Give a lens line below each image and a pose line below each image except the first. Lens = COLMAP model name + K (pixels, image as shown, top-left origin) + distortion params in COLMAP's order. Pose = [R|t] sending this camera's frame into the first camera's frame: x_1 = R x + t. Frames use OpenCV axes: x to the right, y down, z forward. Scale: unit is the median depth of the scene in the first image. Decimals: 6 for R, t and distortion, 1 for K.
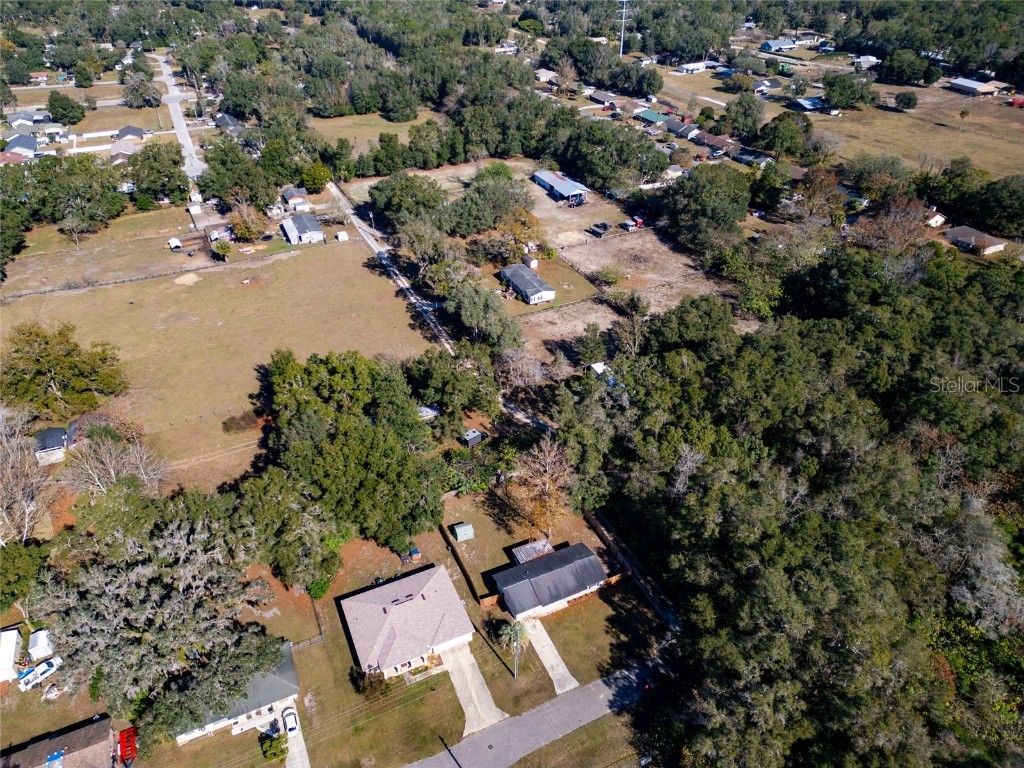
lens RADIAL K [[712.4, 0, 508.7], [0, 712.4, 382.5], [0, 0, 1]] dist [0.088215, -0.082170]
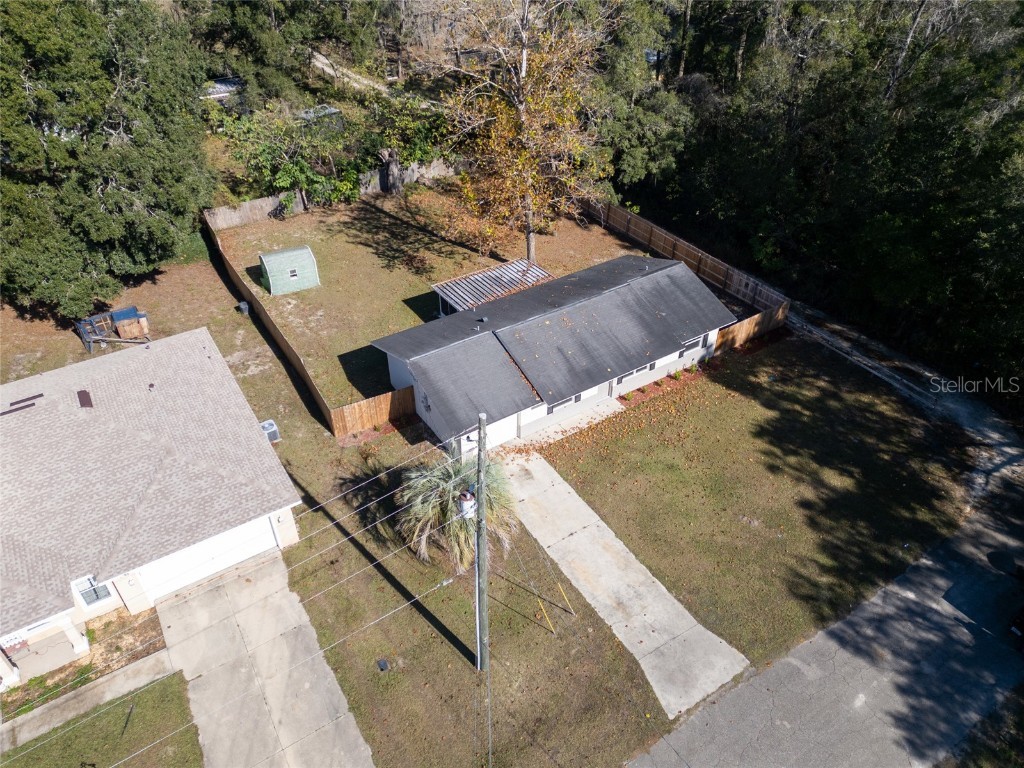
lens RADIAL K [[712.4, 0, 508.7], [0, 712.4, 382.5], [0, 0, 1]] dist [0.088215, -0.082170]
pose [[0.990255, -0.078837, 0.114800, -0.000366], [0.070663, 0.994780, 0.073618, 0.280751], [-0.120004, -0.064789, 0.990657, 0.720901]]
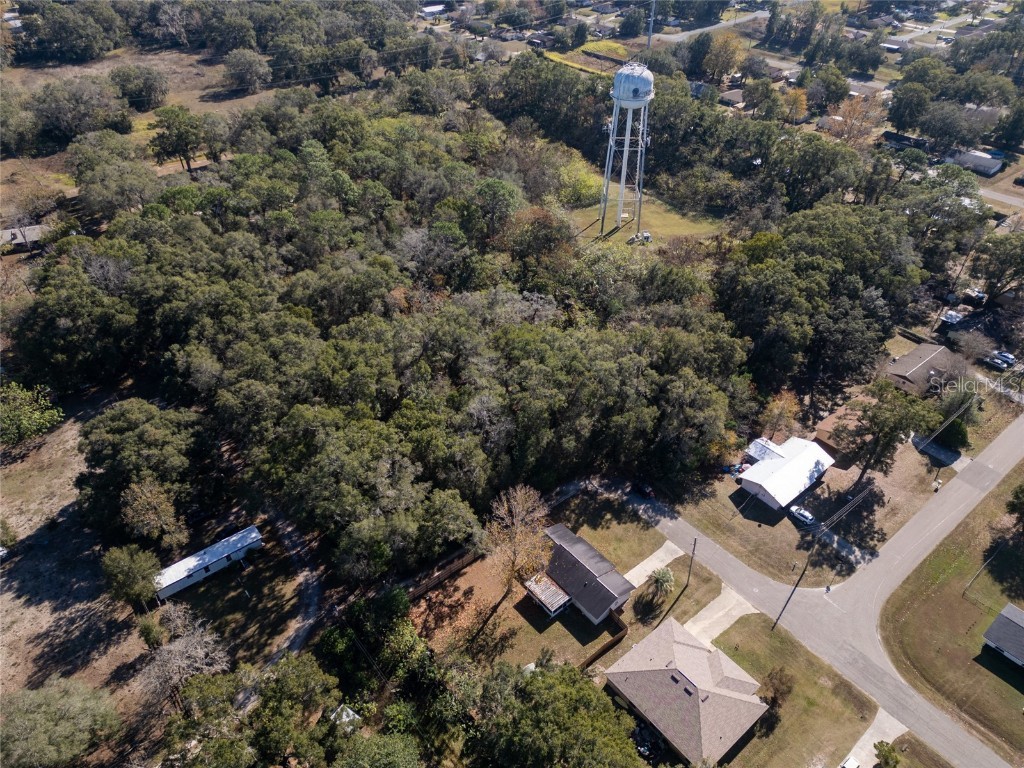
lens RADIAL K [[712.4, 0, 508.7], [0, 712.4, 382.5], [0, 0, 1]] dist [0.088215, -0.082170]
pose [[-0.260161, -0.583609, 0.769232, -0.540808], [0.542653, 0.570574, 0.616419, -0.544437], [-0.798651, 0.577794, 0.168256, 0.799596]]
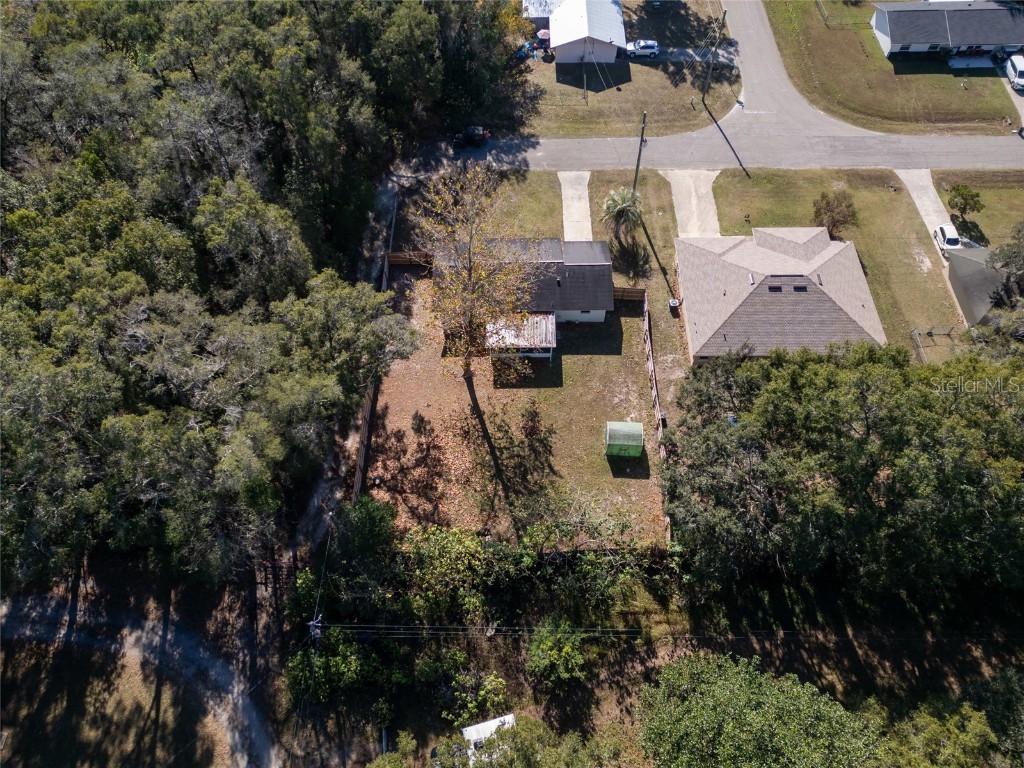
lens RADIAL K [[712.4, 0, 508.7], [0, 712.4, 382.5], [0, 0, 1]] dist [0.088215, -0.082170]
pose [[-0.908634, -0.342981, 0.238218, -0.106434], [0.244213, 0.026300, 0.969365, -0.311045], [-0.338739, 0.938974, 0.059863, 1.097663]]
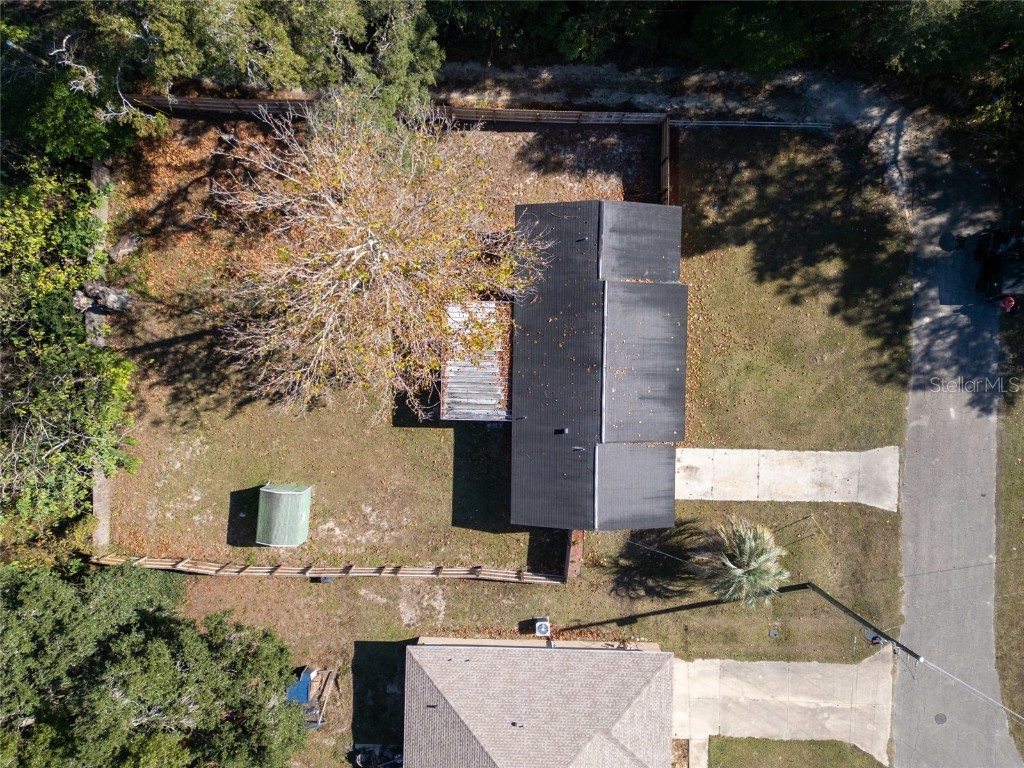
lens RADIAL K [[712.4, 0, 508.7], [0, 712.4, 382.5], [0, 0, 1]] dist [0.088215, -0.082170]
pose [[0.435502, -0.900085, -0.013638, 0.040773], [0.497286, 0.227926, 0.837112, -0.019136], [-0.750363, -0.371346, 0.546861, 0.886734]]
